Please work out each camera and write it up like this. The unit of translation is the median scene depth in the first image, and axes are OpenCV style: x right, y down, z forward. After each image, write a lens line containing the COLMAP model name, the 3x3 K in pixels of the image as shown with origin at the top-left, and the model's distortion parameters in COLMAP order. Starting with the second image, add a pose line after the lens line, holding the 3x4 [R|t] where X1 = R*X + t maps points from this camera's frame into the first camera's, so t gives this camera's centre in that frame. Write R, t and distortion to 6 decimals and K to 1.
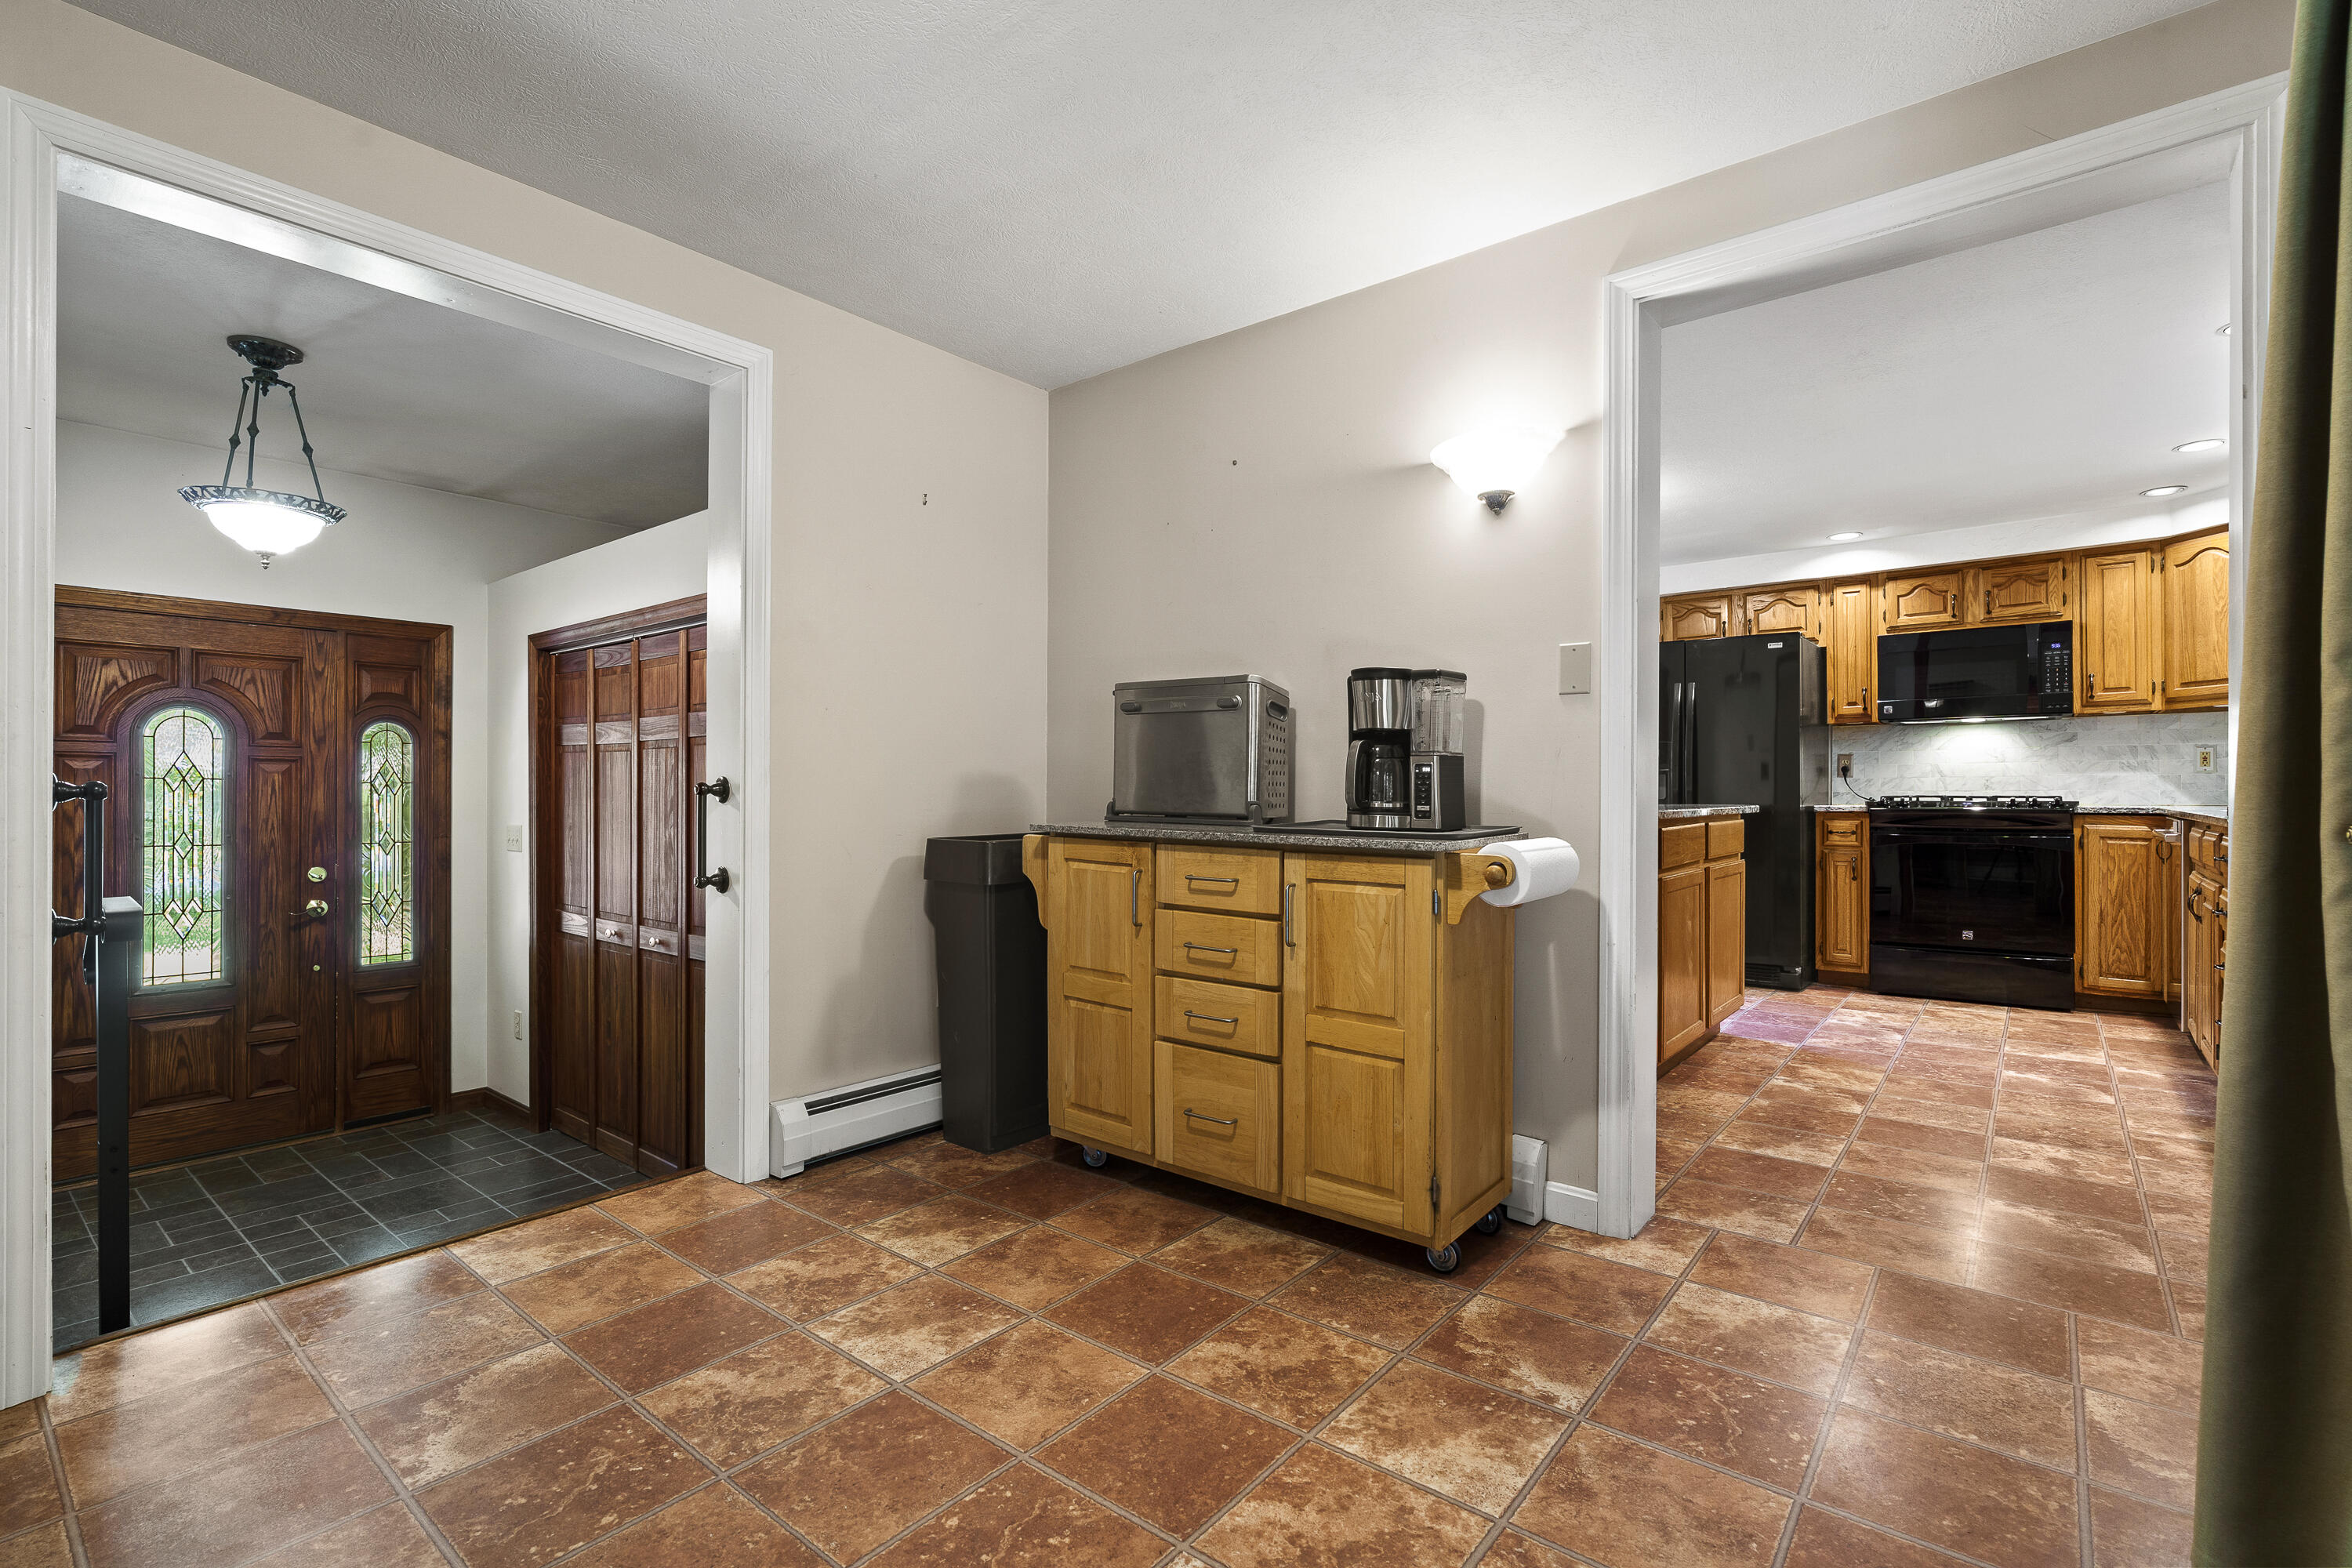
lens RADIAL K [[1075.0, 0, 1178.9], [0, 1075.0, 787.8], [0, 0, 1]] dist [-0.007824, 0.002112]
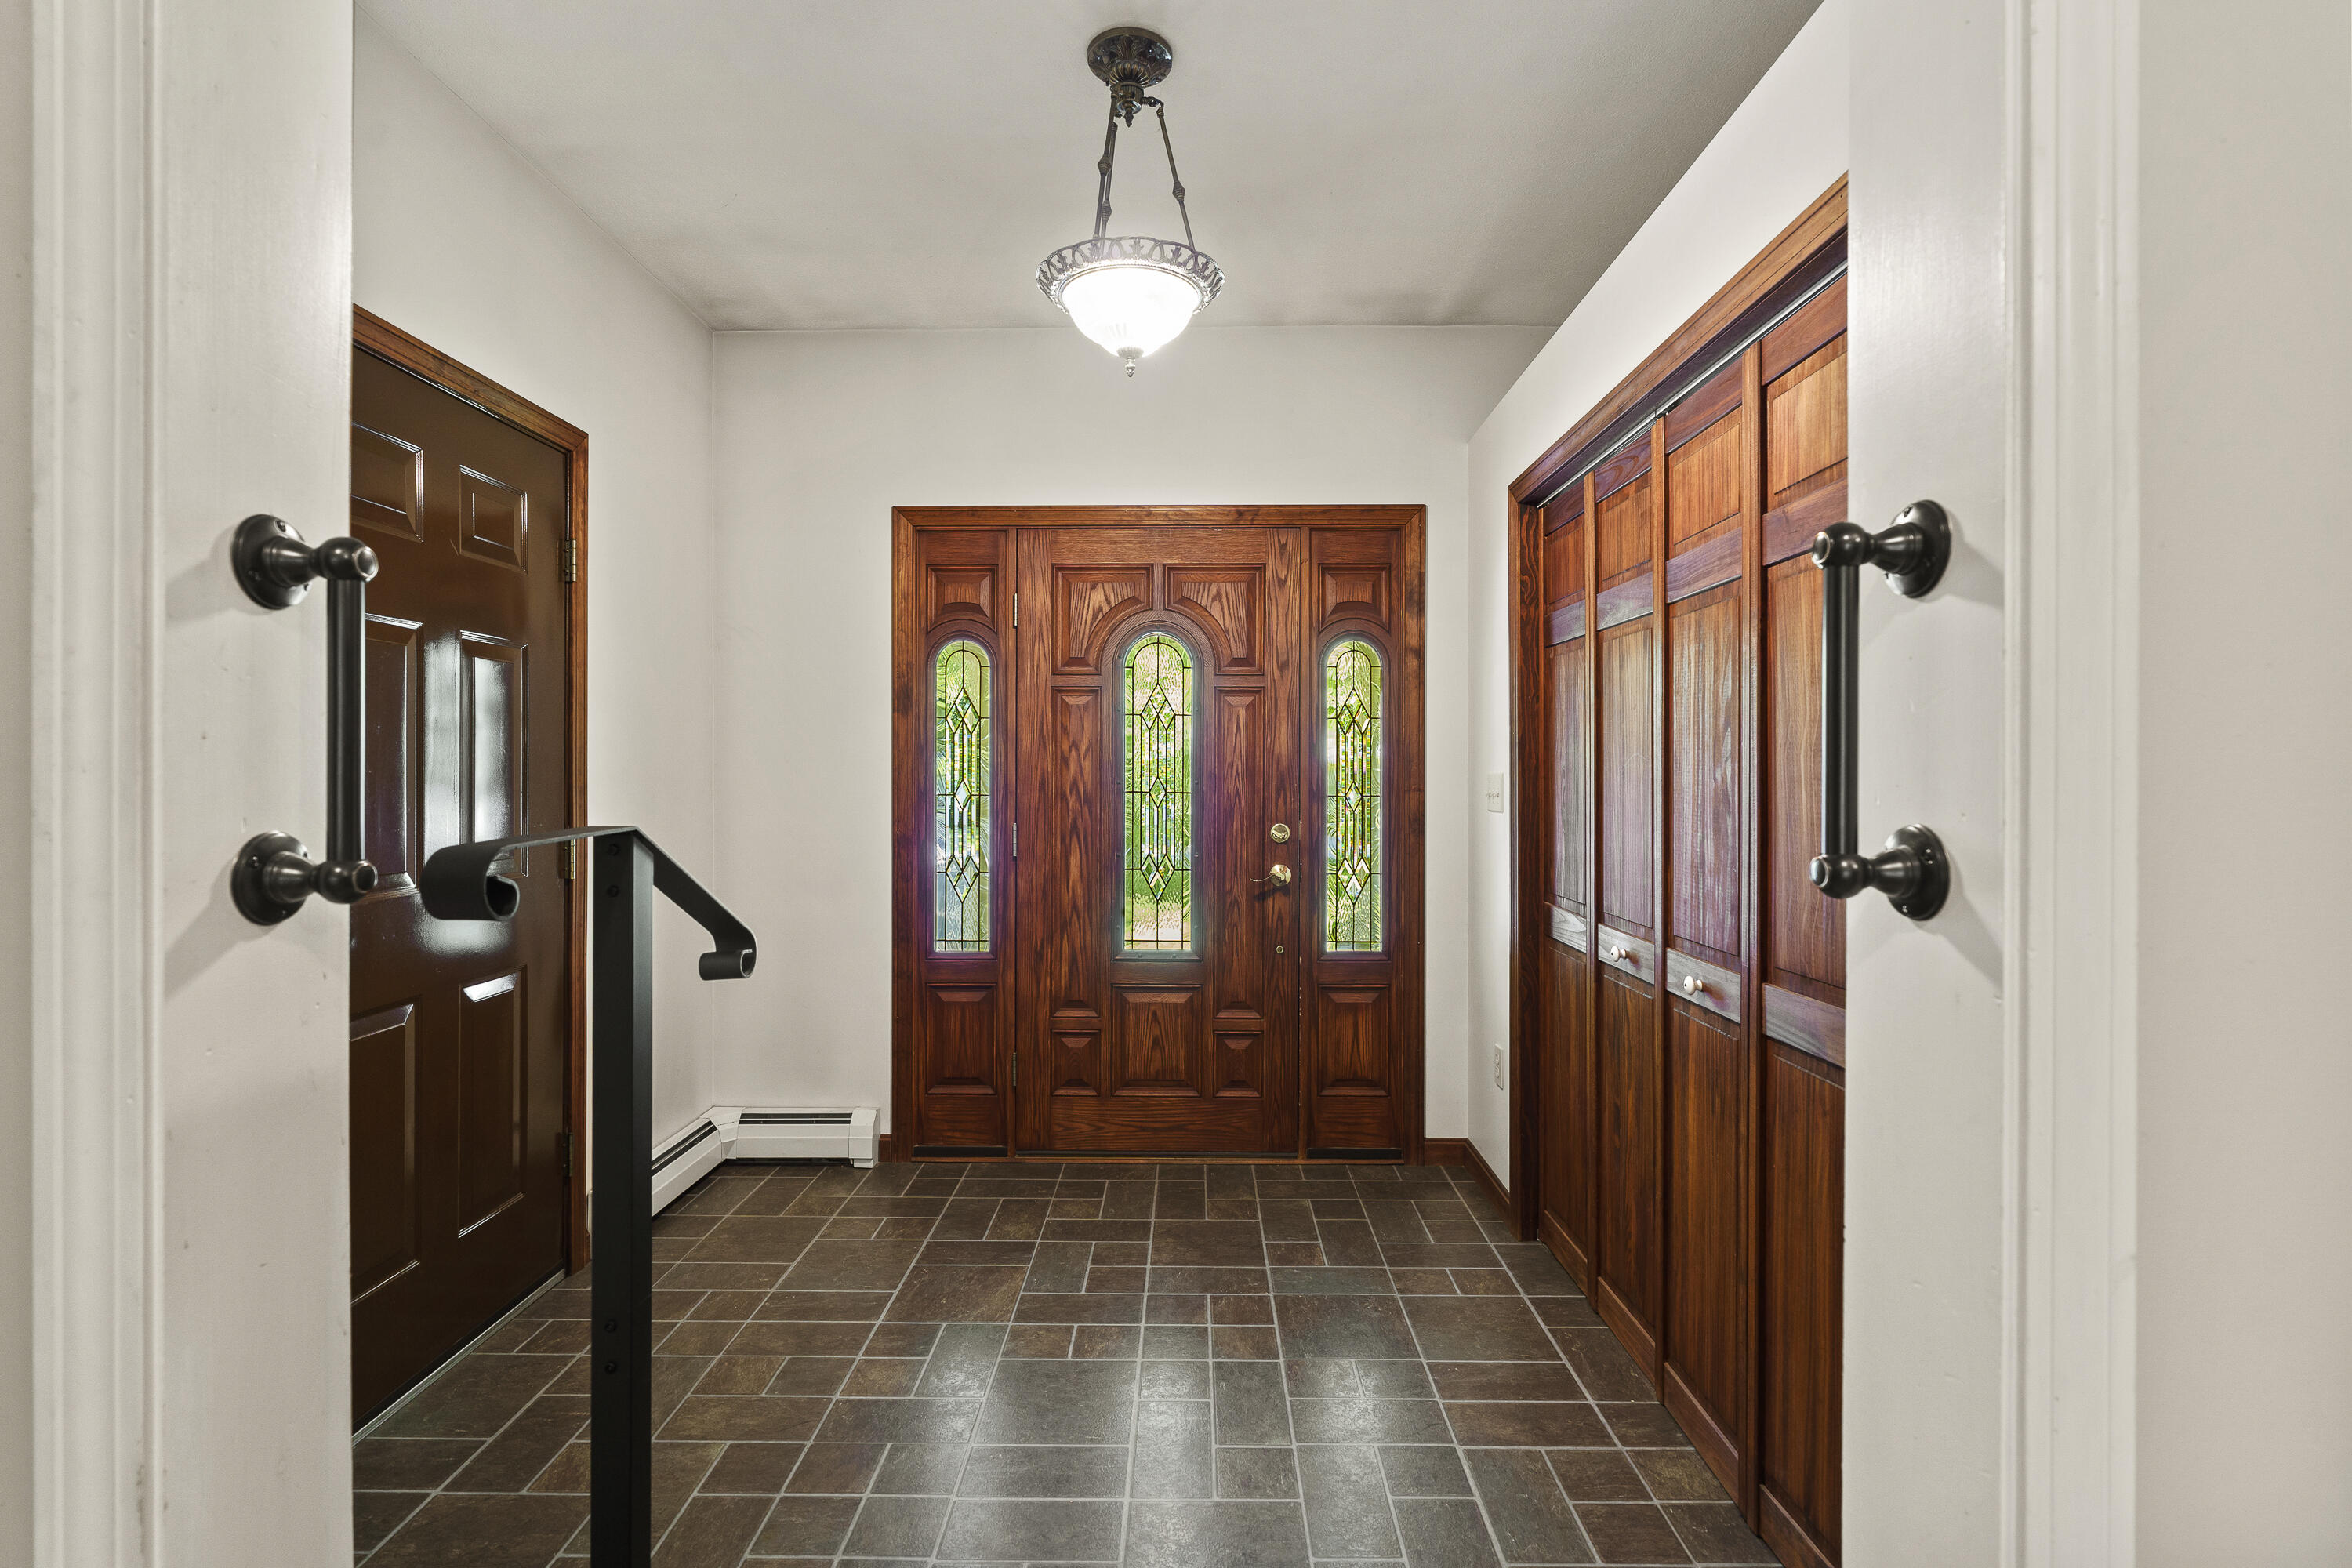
lens RADIAL K [[1131.5, 0, 1174.0], [0, 1131.5, 778.0], [0, 0, 1]] dist [-0.005158, 0.000234]
pose [[0.626084, 0.001606, -0.779754, -0.201545], [0.002315, 0.999990, 0.003918, 0.037710], [0.779752, -0.004258, 0.626074, 0.423175]]
